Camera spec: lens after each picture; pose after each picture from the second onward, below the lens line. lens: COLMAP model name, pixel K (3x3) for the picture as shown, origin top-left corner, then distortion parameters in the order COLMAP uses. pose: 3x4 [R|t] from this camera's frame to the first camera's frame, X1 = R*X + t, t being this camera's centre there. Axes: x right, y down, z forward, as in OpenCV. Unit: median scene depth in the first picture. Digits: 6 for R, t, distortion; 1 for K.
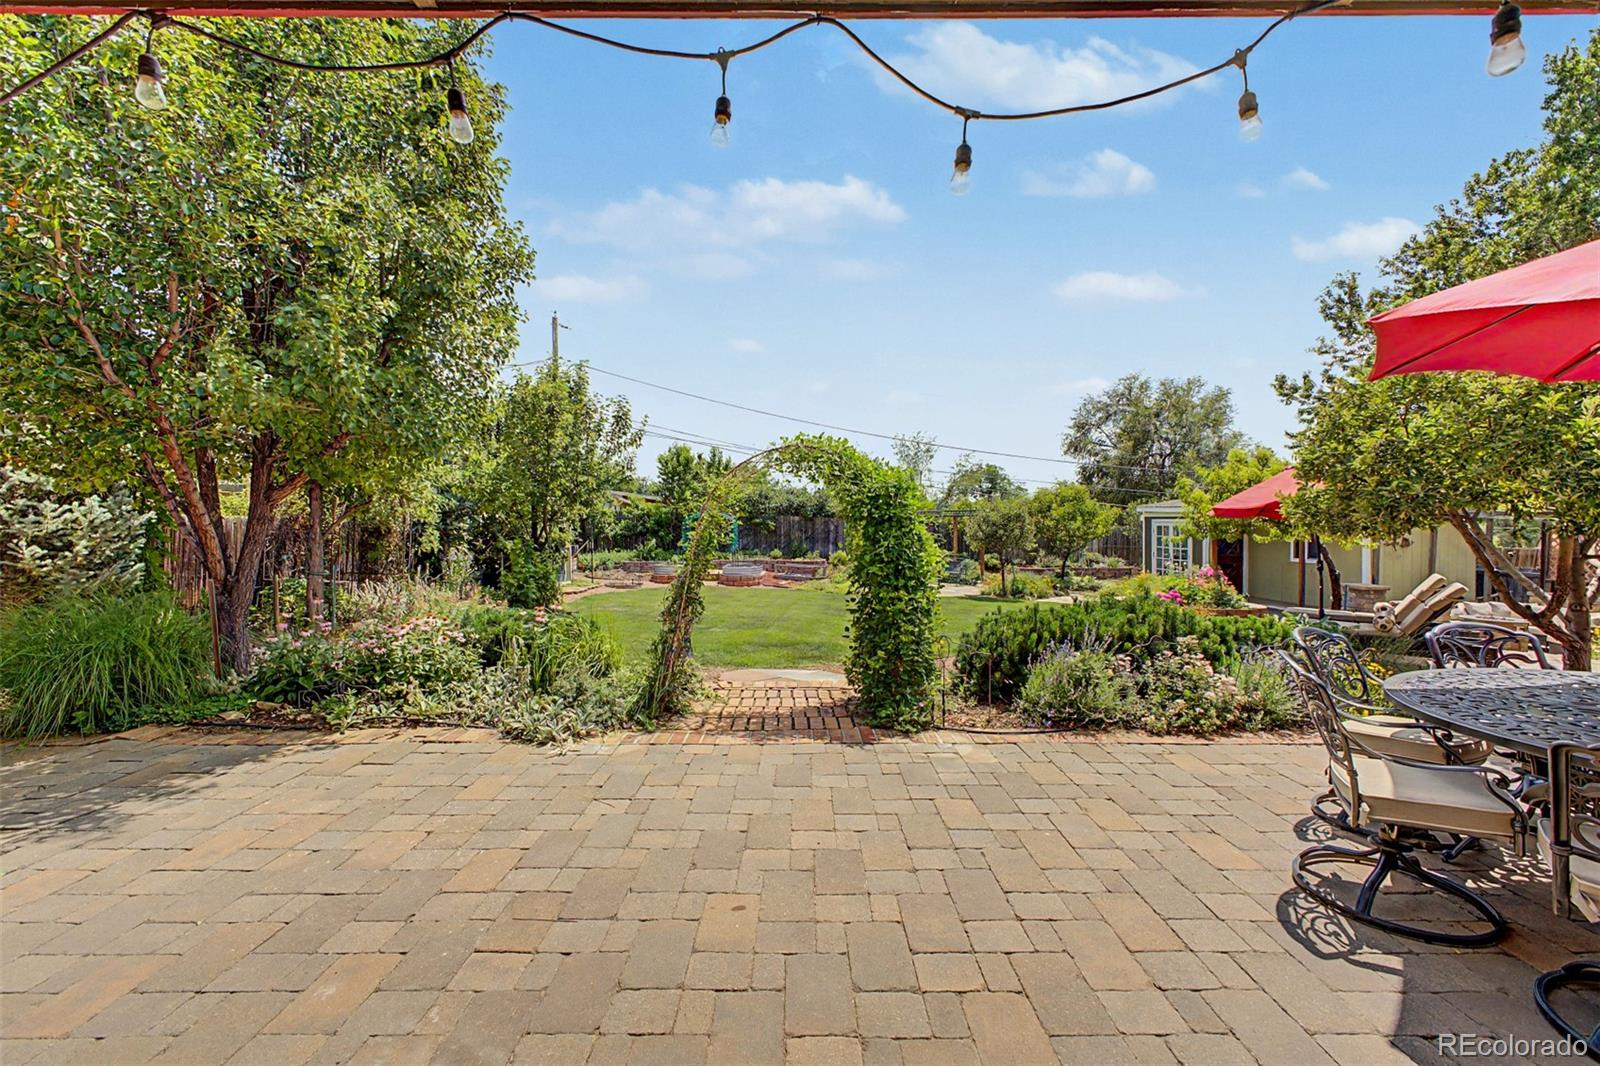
lens RADIAL K [[635.3, 0, 807.7], [0, 635.3, 524.3], [0, 0, 1]] dist [0.016755, -0.004421]
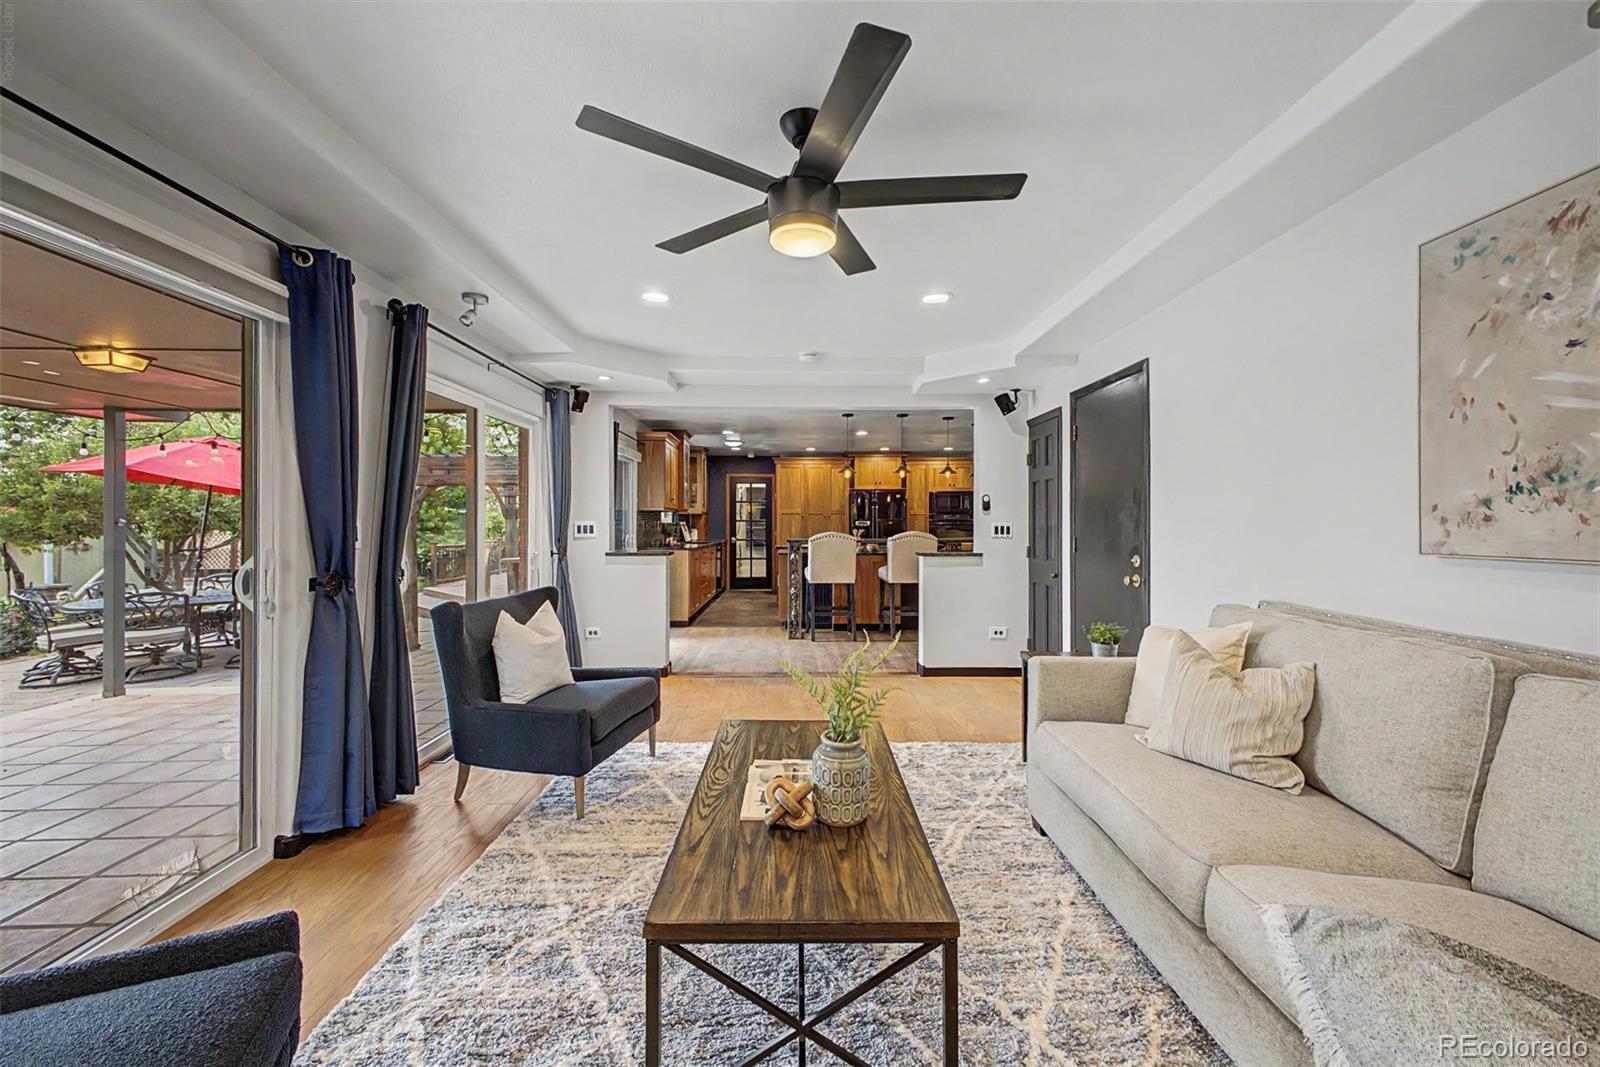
lens RADIAL K [[635.3, 0, 808.6], [0, 635.3, 519.6], [0, 0, 1]] dist [0.016755, -0.004421]
pose [[-0.014464, 0.008176, 0.999862, -0.462155], [0.002544, 0.999964, -0.008140, -0.014765], [-0.999892, 0.002426, -0.014484, -0.524887]]
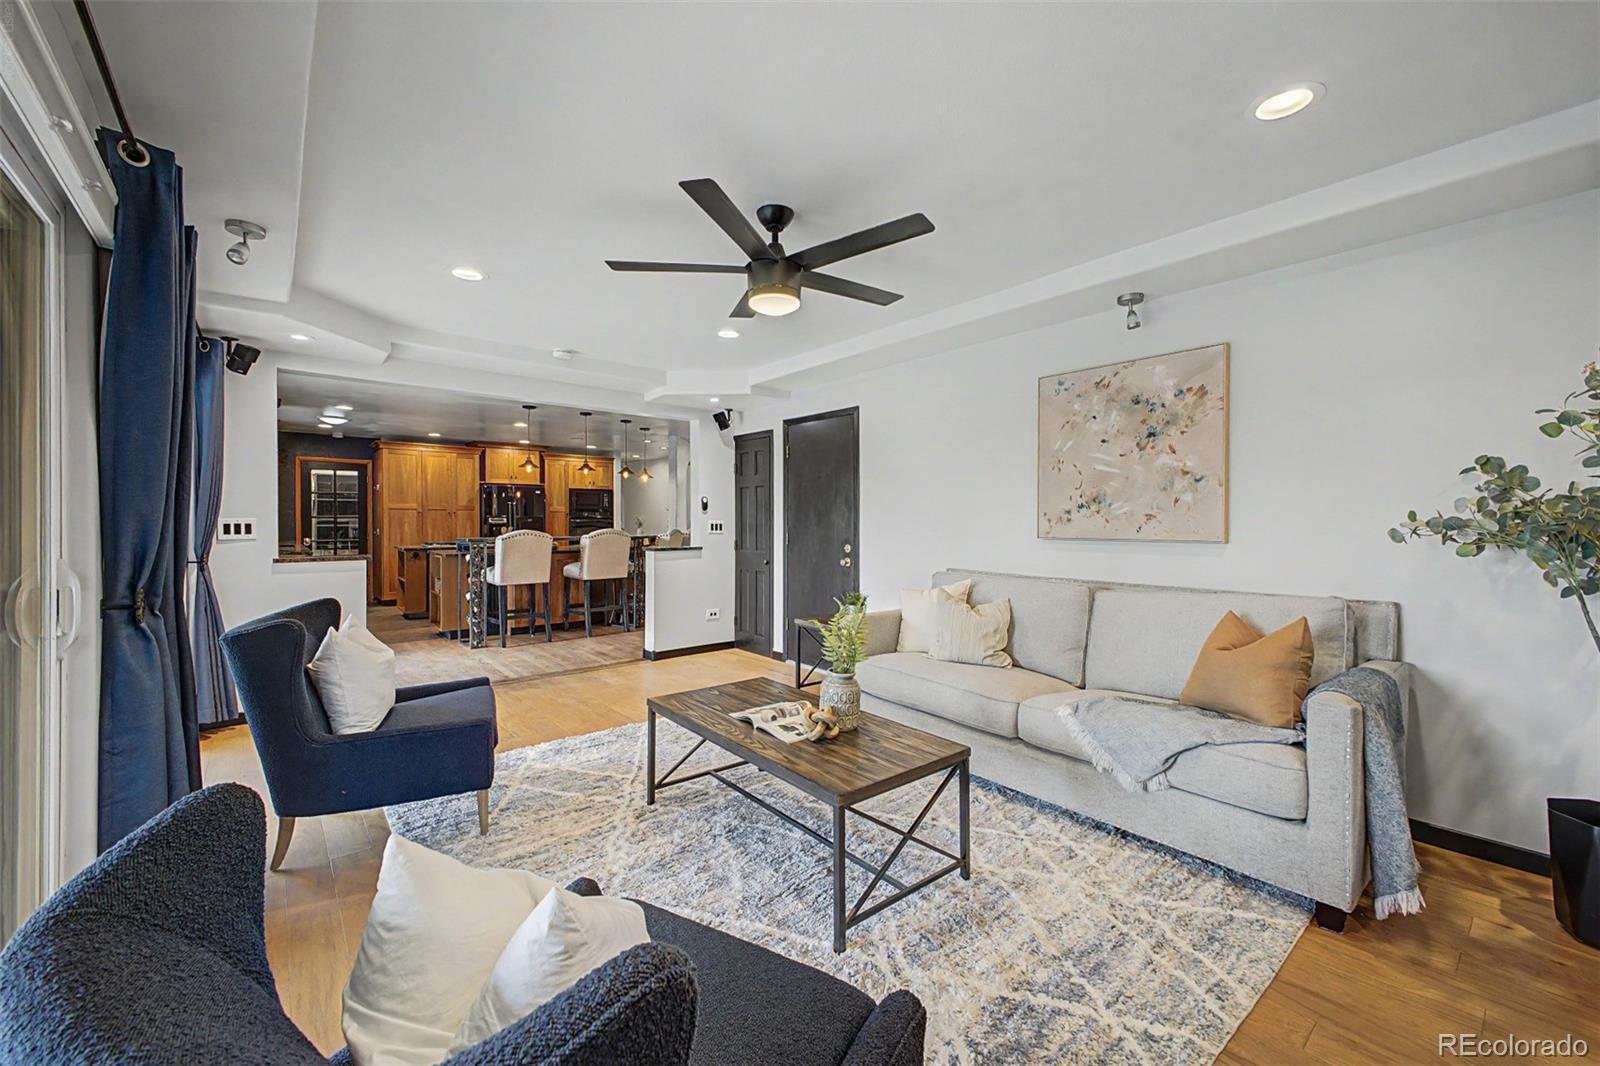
lens RADIAL K [[635.3, 0, 813.8], [0, 635.3, 522.6], [0, 0, 1]] dist [0.016755, -0.004421]
pose [[-0.643659, -0.001021, 0.765312, -0.471337], [0.001766, 0.999994, 0.002819, -0.015818], [-0.765311, 0.003166, -0.643653, -0.364248]]
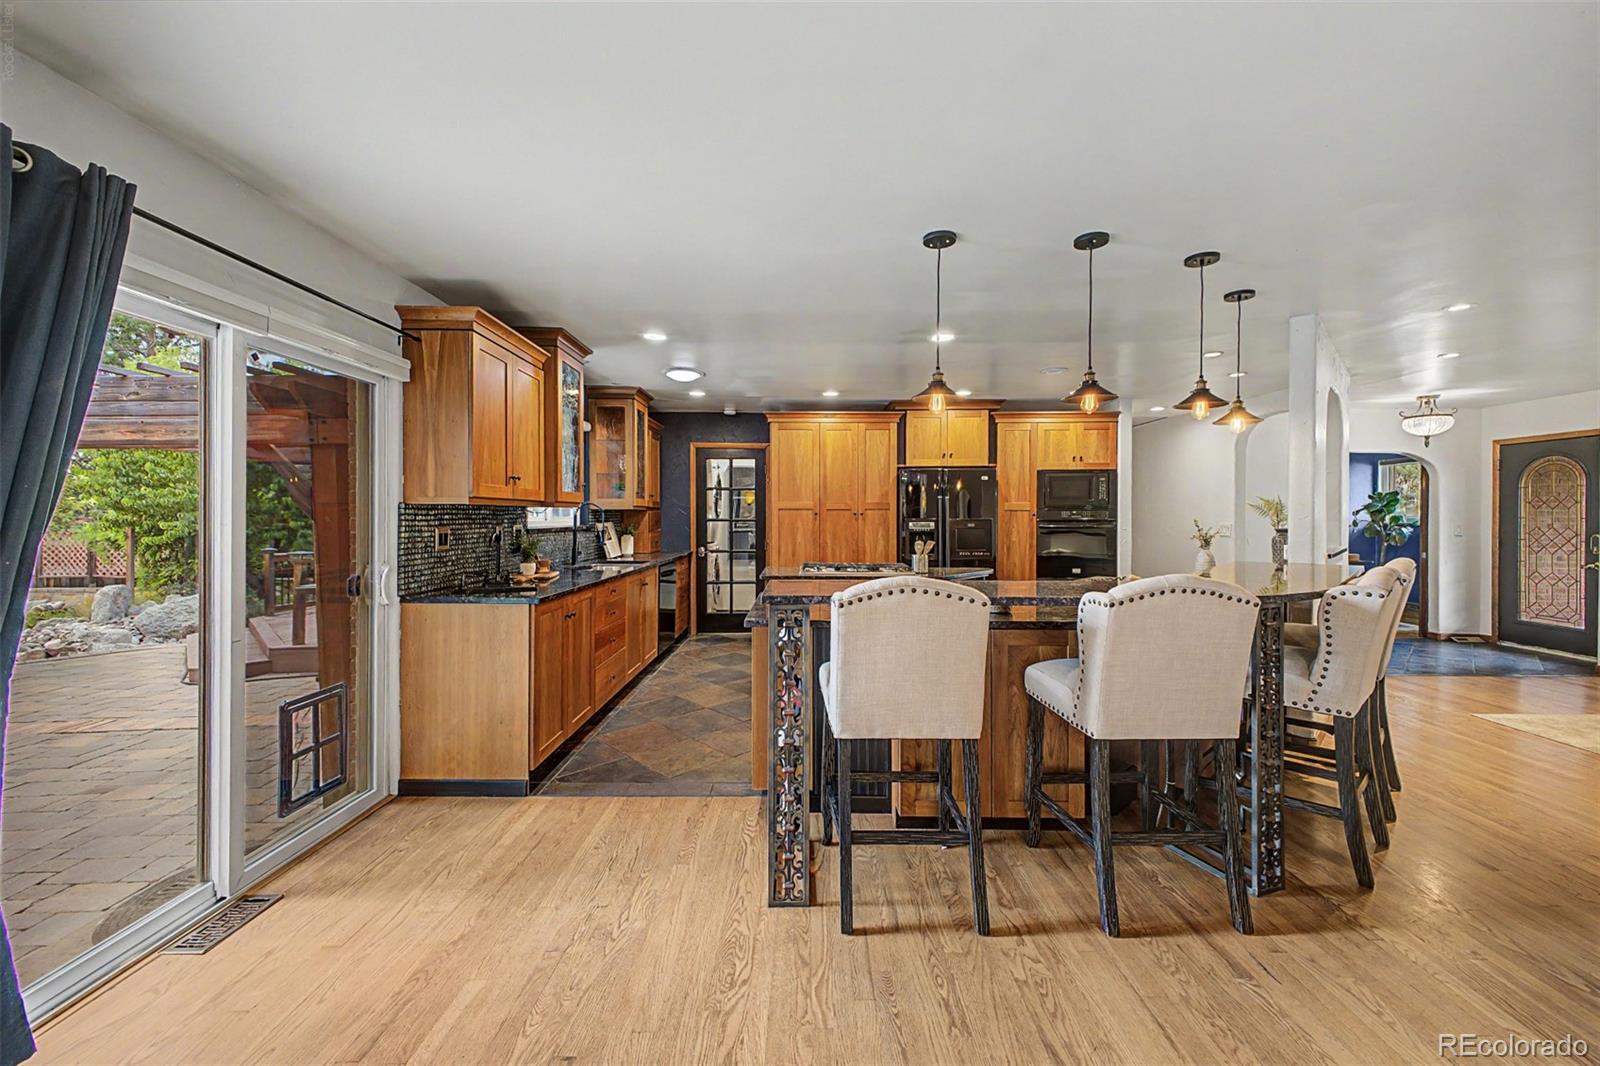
lens RADIAL K [[635.3, 0, 799.1], [0, 635.3, 512.0], [0, 0, 1]] dist [0.016755, -0.004421]
pose [[0.022475, 0.007806, 0.999717, 0.010910], [0.001714, 0.999968, -0.007847, -0.026287], [-0.999746, 0.001890, 0.022461, -0.528357]]
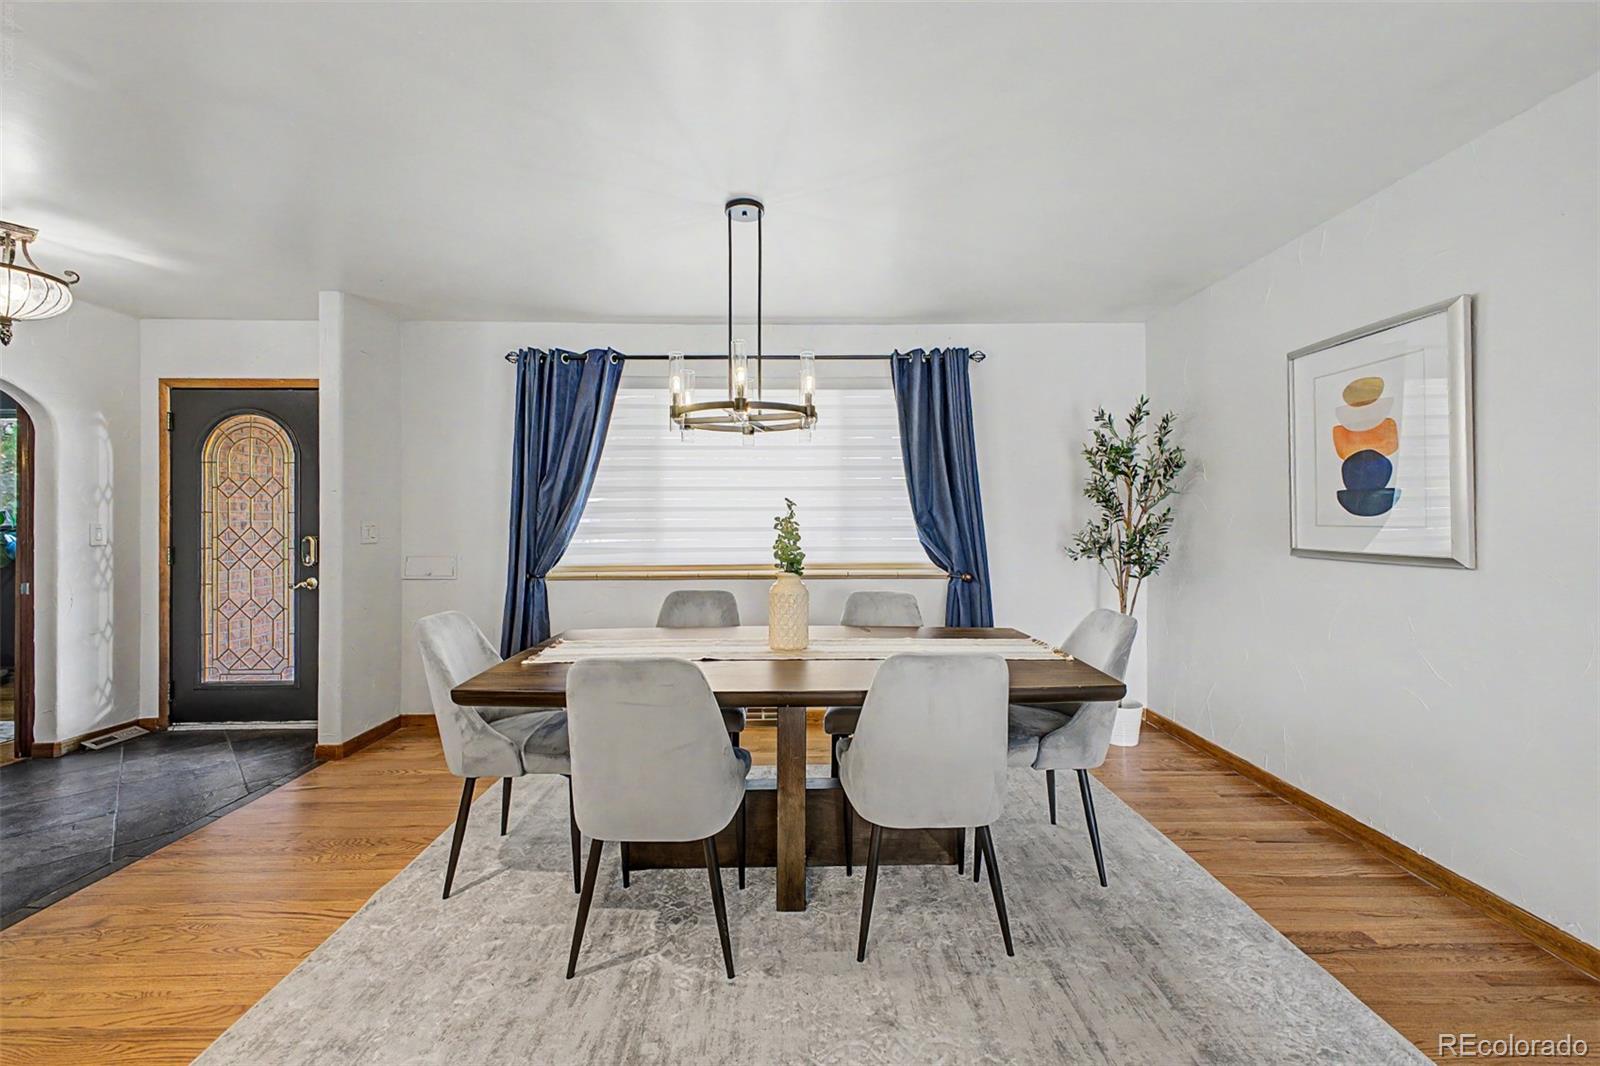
lens RADIAL K [[635.3, 0, 815.7], [0, 635.3, 520.0], [0, 0, 1]] dist [0.016755, -0.004421]
pose [[-0.999660, 0.012188, -0.023048, 0.307474], [0.012037, 0.999905, 0.006674, -0.018716], [0.023127, 0.006394, -0.999712, -0.835077]]
